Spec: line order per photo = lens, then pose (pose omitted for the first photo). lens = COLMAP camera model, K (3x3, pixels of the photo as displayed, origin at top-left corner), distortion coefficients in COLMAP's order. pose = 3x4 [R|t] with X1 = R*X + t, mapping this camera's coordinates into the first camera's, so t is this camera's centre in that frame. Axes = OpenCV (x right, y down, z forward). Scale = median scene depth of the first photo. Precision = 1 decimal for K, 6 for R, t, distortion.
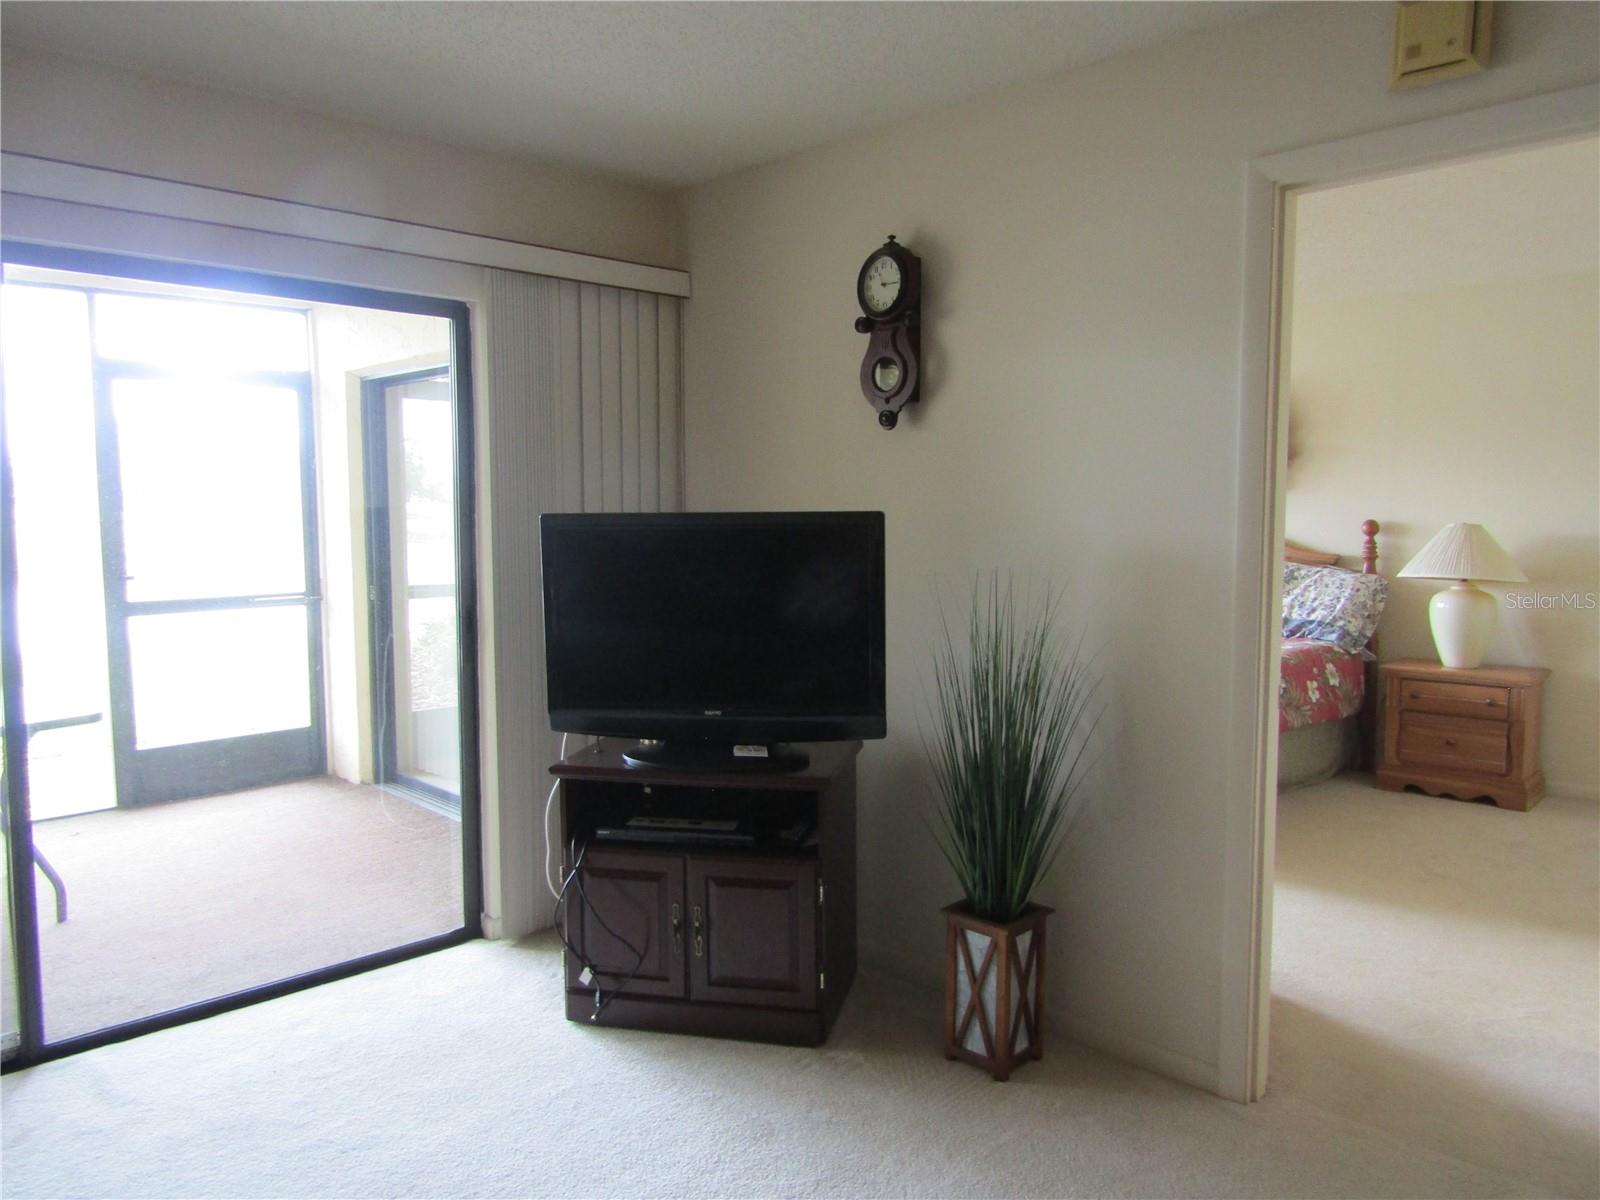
lens RADIAL K [[1146.0, 0, 804.0], [0, 1146.0, 602.1], [0, 0, 1]] dist [-0.002392, -0.003782]
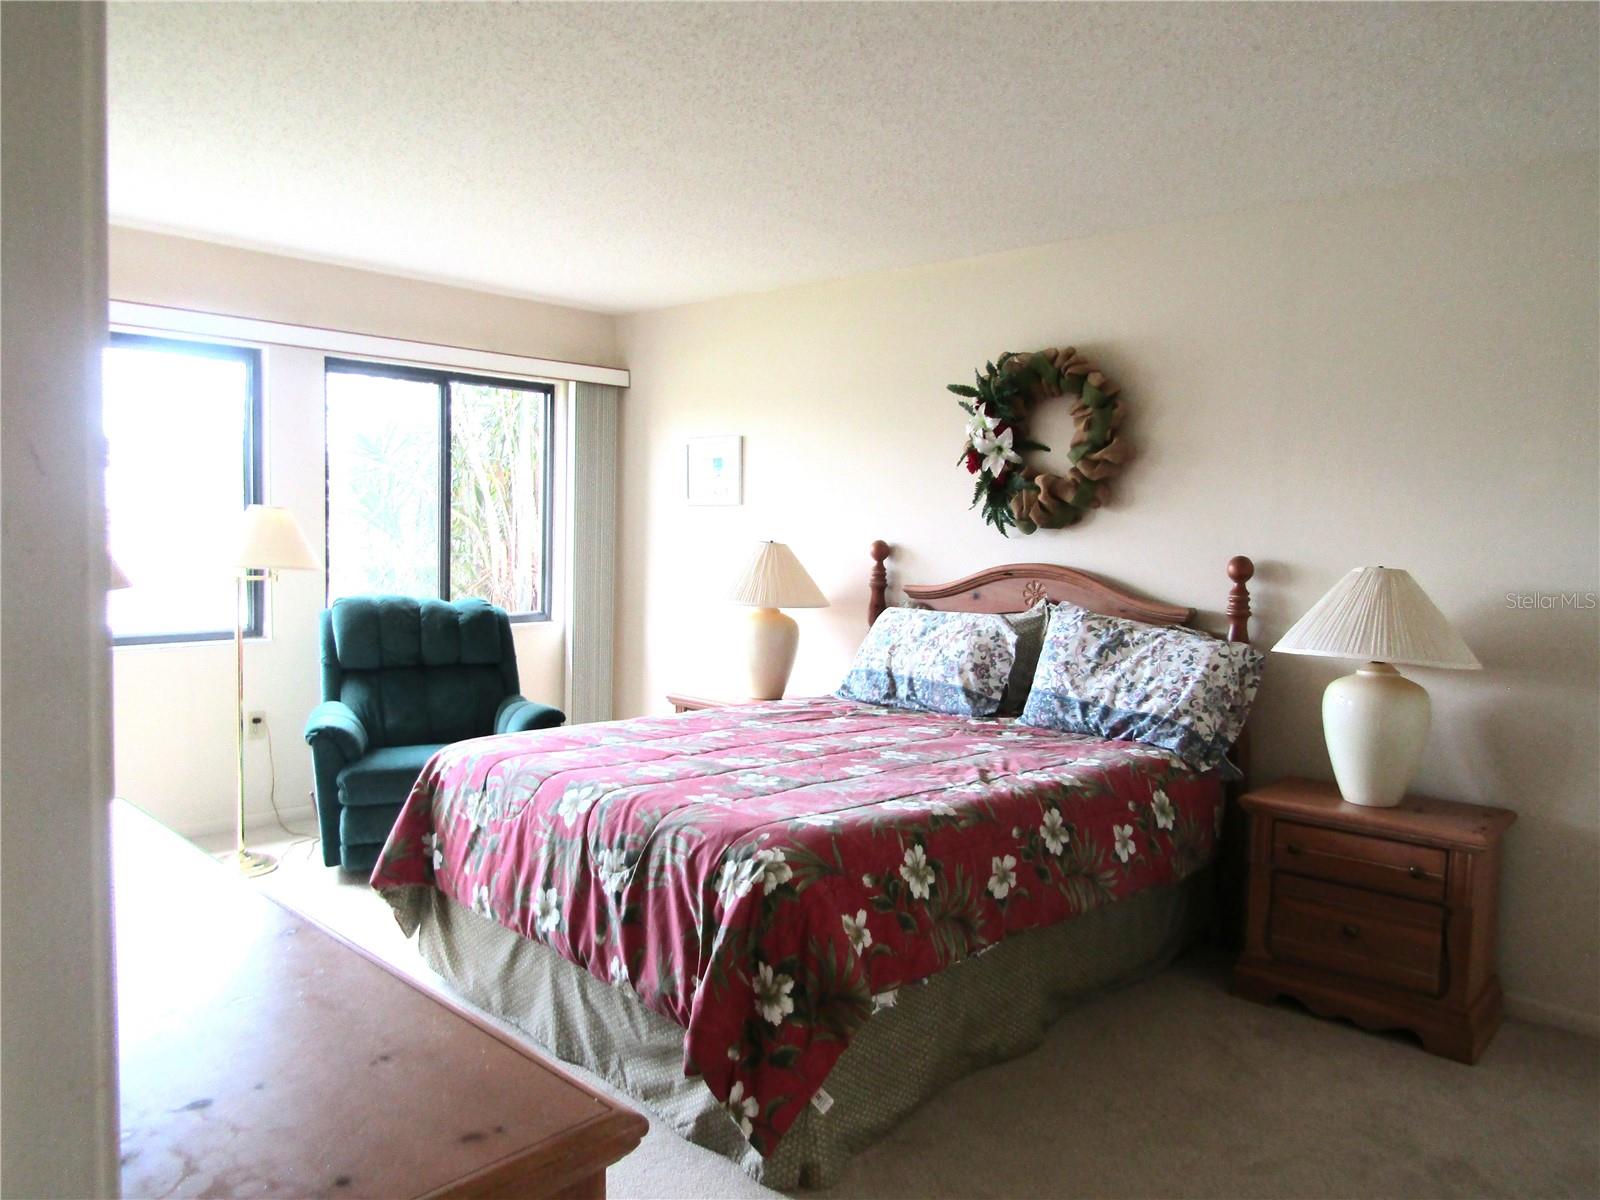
lens RADIAL K [[1135.5, 0, 798.1], [0, 1135.5, 599.0], [0, 0, 1]] dist [-0.009444, -0.004828]
pose [[0.999495, 0.023269, 0.021659, 0.241240], [-0.022927, 0.999610, -0.015917, -0.033281], [-0.022021, 0.015413, 0.999639, 0.382857]]
